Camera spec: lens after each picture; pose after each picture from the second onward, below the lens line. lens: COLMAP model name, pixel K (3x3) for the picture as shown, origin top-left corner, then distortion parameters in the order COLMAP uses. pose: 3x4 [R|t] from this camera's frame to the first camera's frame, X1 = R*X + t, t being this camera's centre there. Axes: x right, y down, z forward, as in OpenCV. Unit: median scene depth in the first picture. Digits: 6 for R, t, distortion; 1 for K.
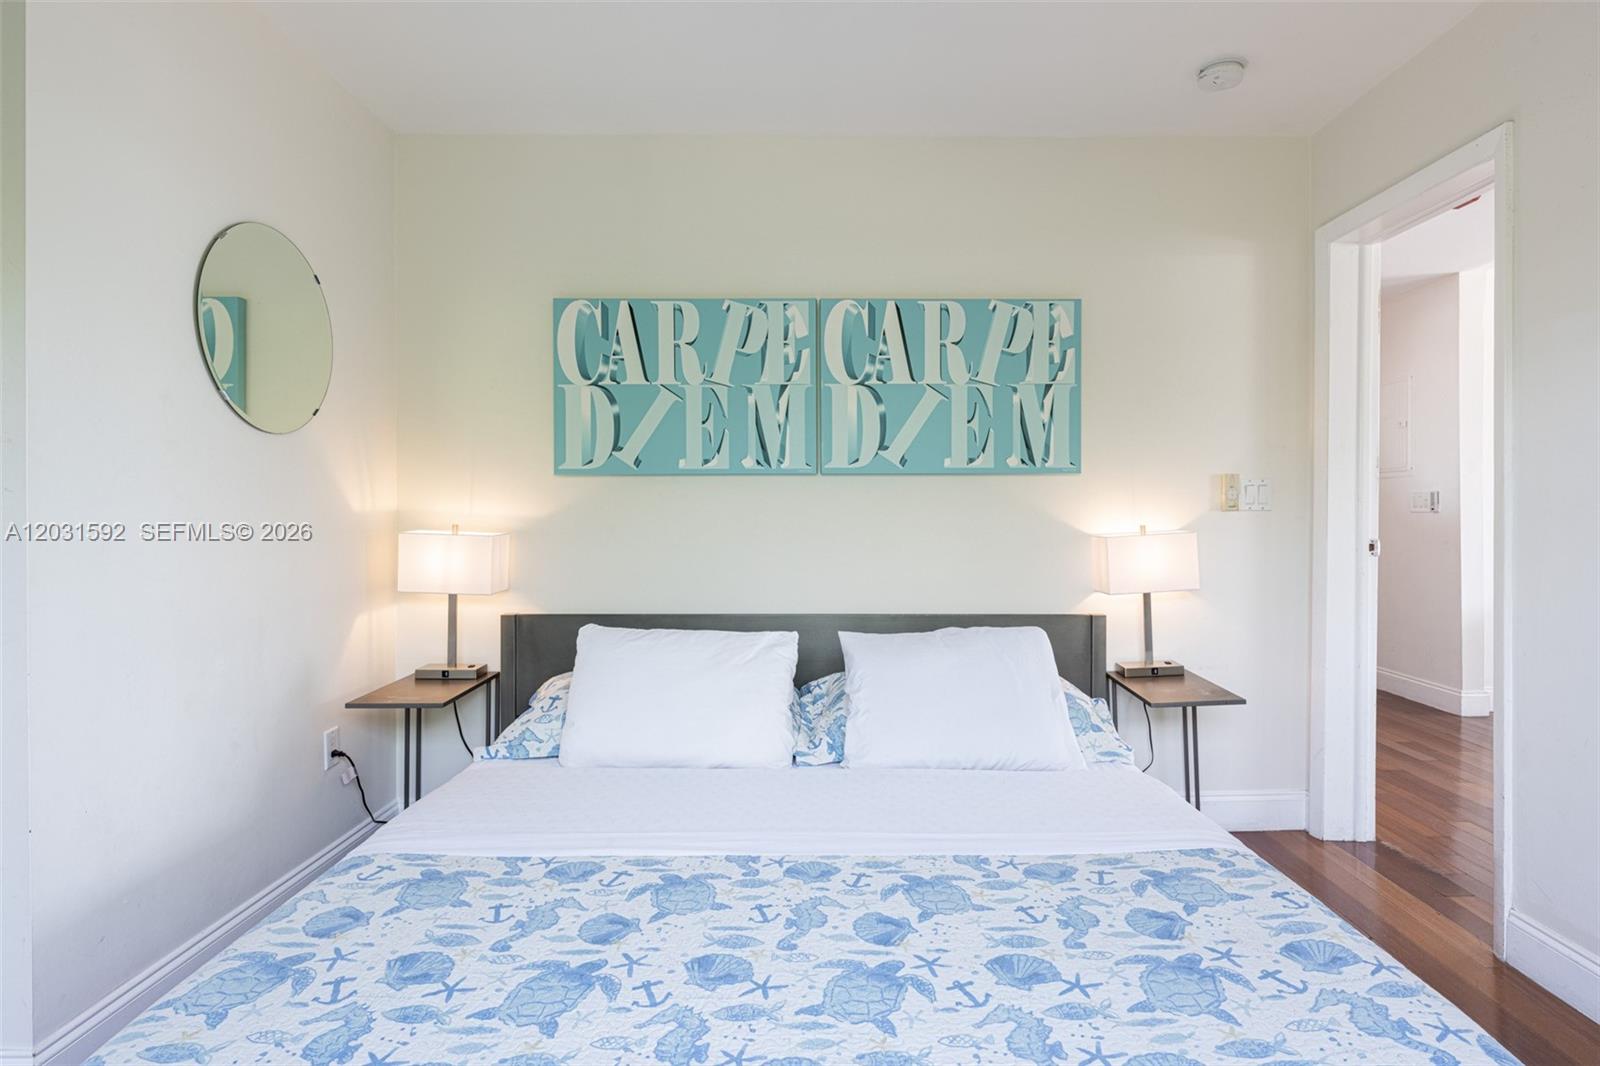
lens RADIAL K [[865.2, 0, 803.2], [0, 865.2, 501.6], [0, 0, 1]] dist [0.002268, -0.000744]
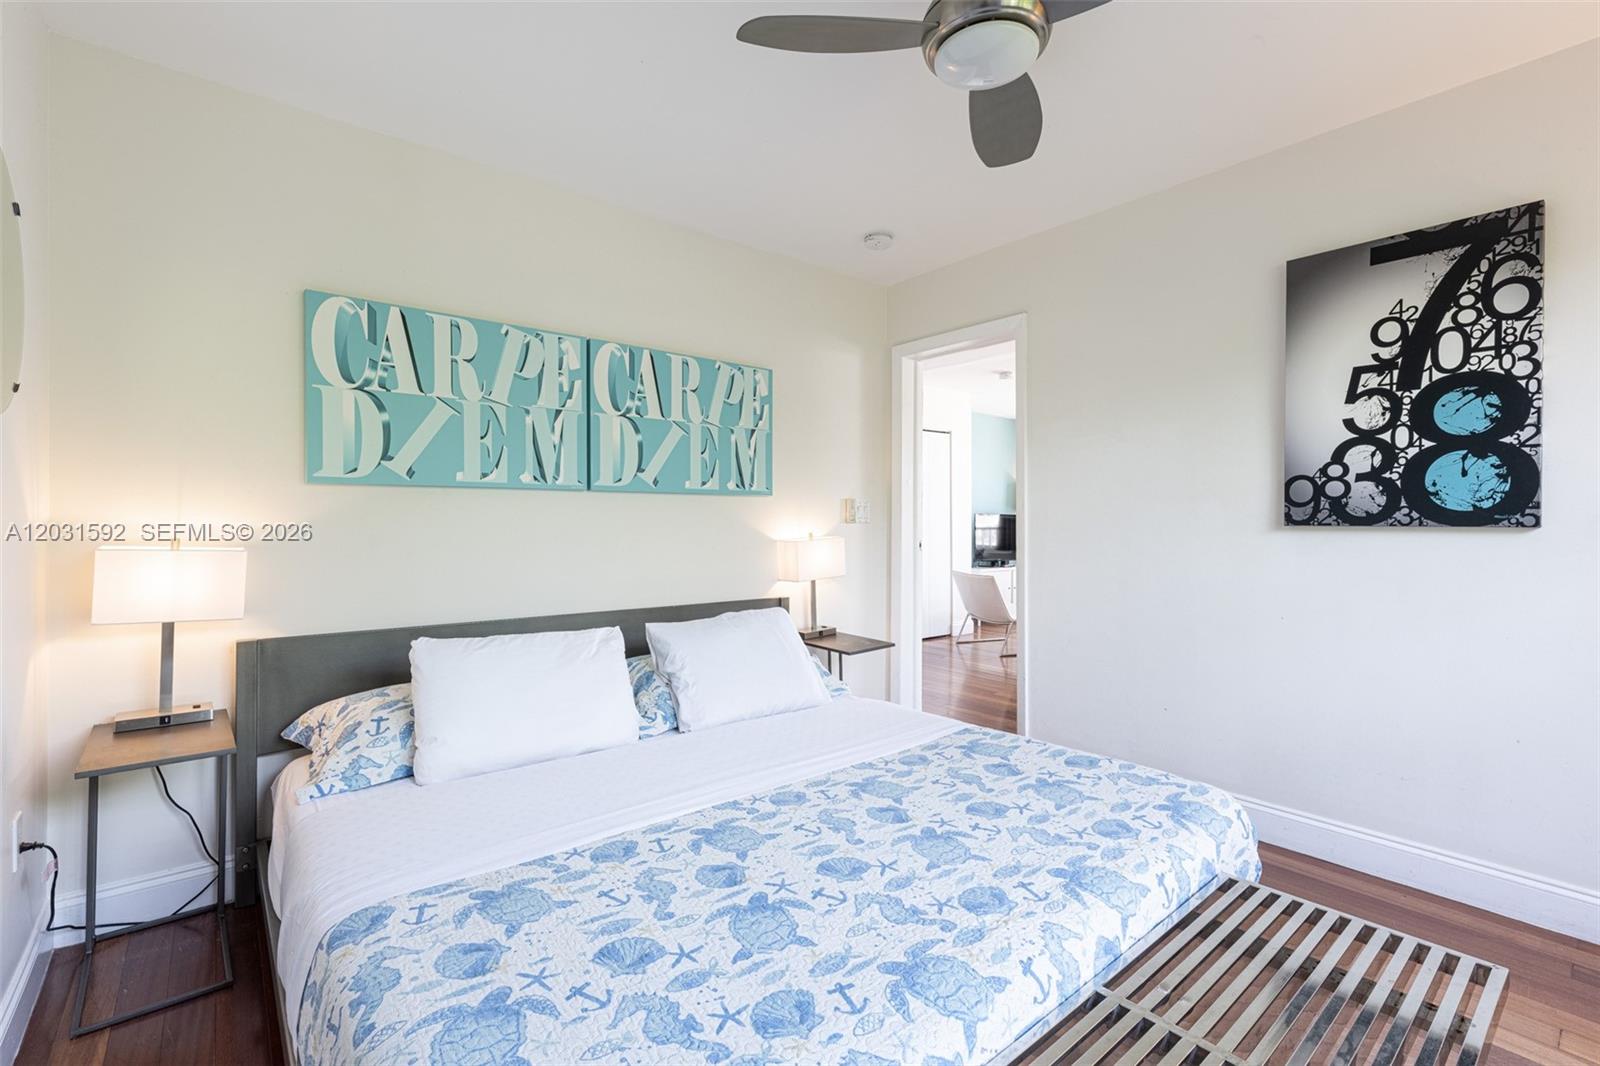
lens RADIAL K [[721.9, 0, 801.5], [0, 721.9, 508.5], [0, 0, 1]] dist [0.004087, 0.000526]
pose [[0.772040, 0.014324, 0.635413, -0.425396], [-0.007579, 0.999882, -0.013332, 0.003174], [-0.635529, 0.005478, 0.772058, 0.091892]]
